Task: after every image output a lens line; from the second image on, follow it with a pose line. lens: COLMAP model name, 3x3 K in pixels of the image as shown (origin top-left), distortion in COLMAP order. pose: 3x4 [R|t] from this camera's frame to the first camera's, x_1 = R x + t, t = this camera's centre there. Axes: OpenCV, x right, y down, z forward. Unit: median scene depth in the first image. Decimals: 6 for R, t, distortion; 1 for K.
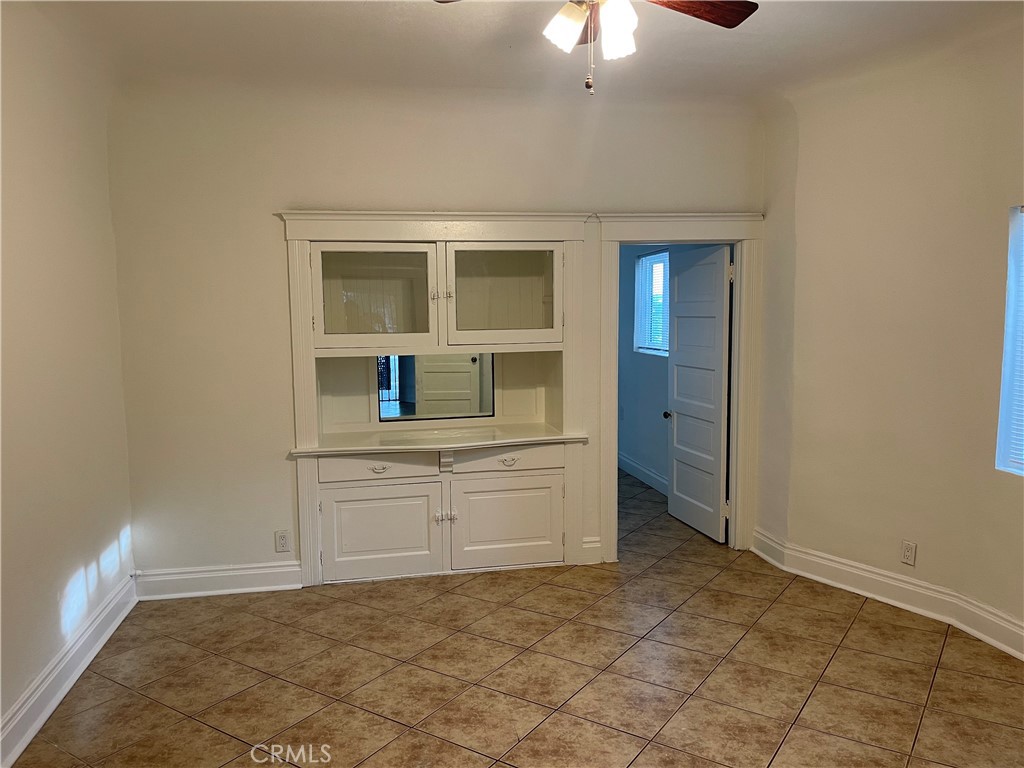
lens RADIAL K [[779.8, 0, 514.1], [0, 779.8, 384.2], [0, 0, 1]] dist [0.064540, -0.081641]
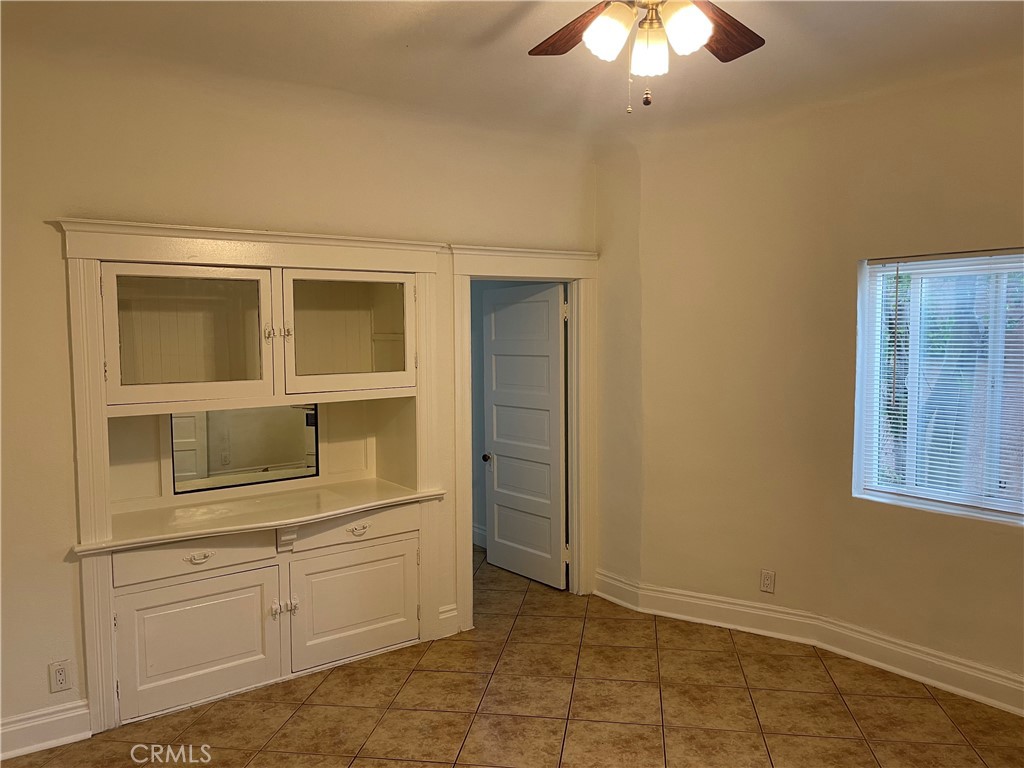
lens RADIAL K [[779.8, 0, 520.1], [0, 779.8, 380.9], [0, 0, 1]] dist [0.064540, -0.081641]
pose [[0.906255, -0.022172, 0.422150, -0.210258], [0.038829, 0.998768, -0.030898, -0.029977], [-0.420945, 0.044393, 0.905999, 0.159121]]
